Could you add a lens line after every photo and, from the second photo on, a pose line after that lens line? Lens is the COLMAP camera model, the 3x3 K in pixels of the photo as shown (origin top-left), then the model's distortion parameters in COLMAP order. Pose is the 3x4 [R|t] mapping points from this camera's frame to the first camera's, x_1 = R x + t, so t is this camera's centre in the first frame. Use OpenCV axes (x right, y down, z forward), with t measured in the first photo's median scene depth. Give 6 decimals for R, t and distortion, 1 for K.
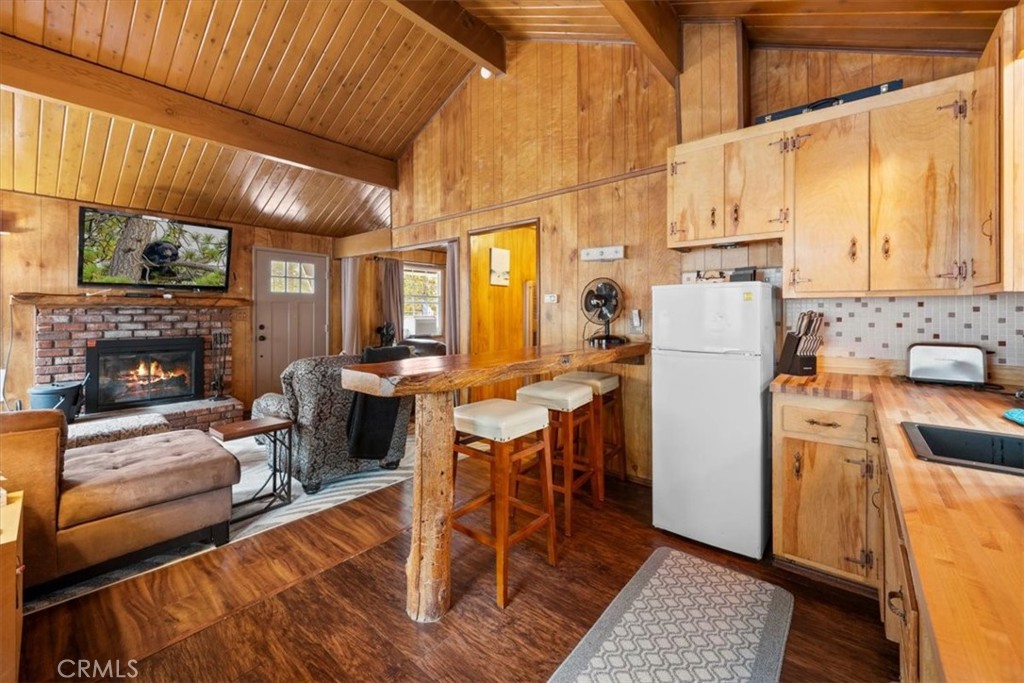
lens RADIAL K [[413.7, 0, 507.6], [0, 413.7, 319.6], [0, 0, 1]] dist [-0.000820, 0.000044]
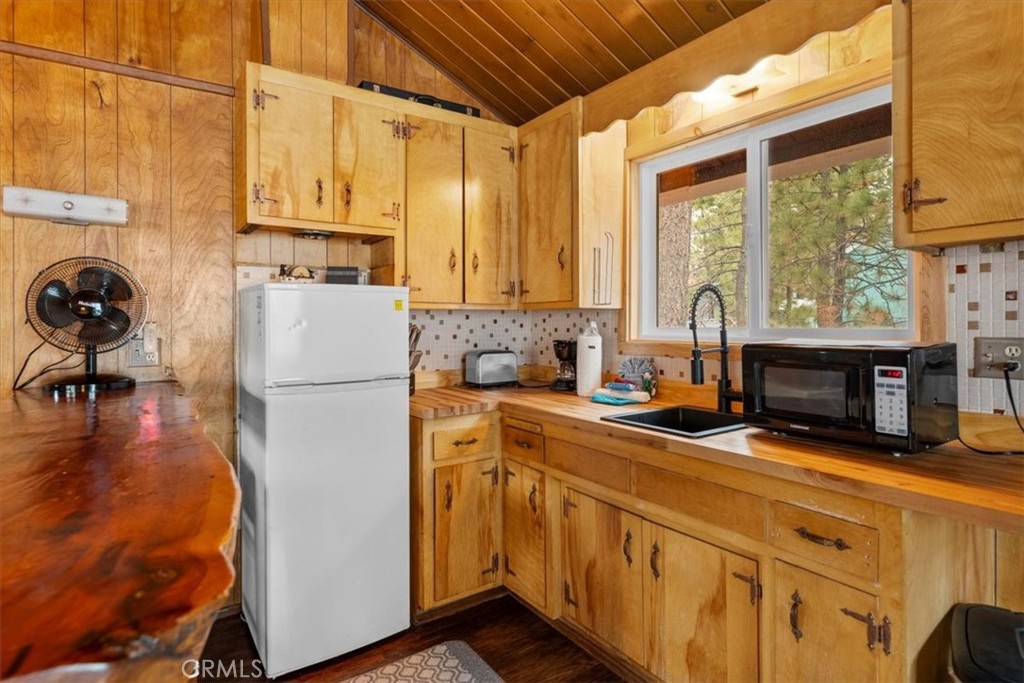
lens RADIAL K [[533.7, 0, 508.3], [0, 533.7, 327.7], [0, 0, 1]] dist [-0.002212, -0.000381]
pose [[0.274623, -0.009806, 0.961502, -0.354749], [0.024824, 0.999687, 0.003105, -0.010731], [-0.961232, 0.023015, 0.274780, 0.525774]]
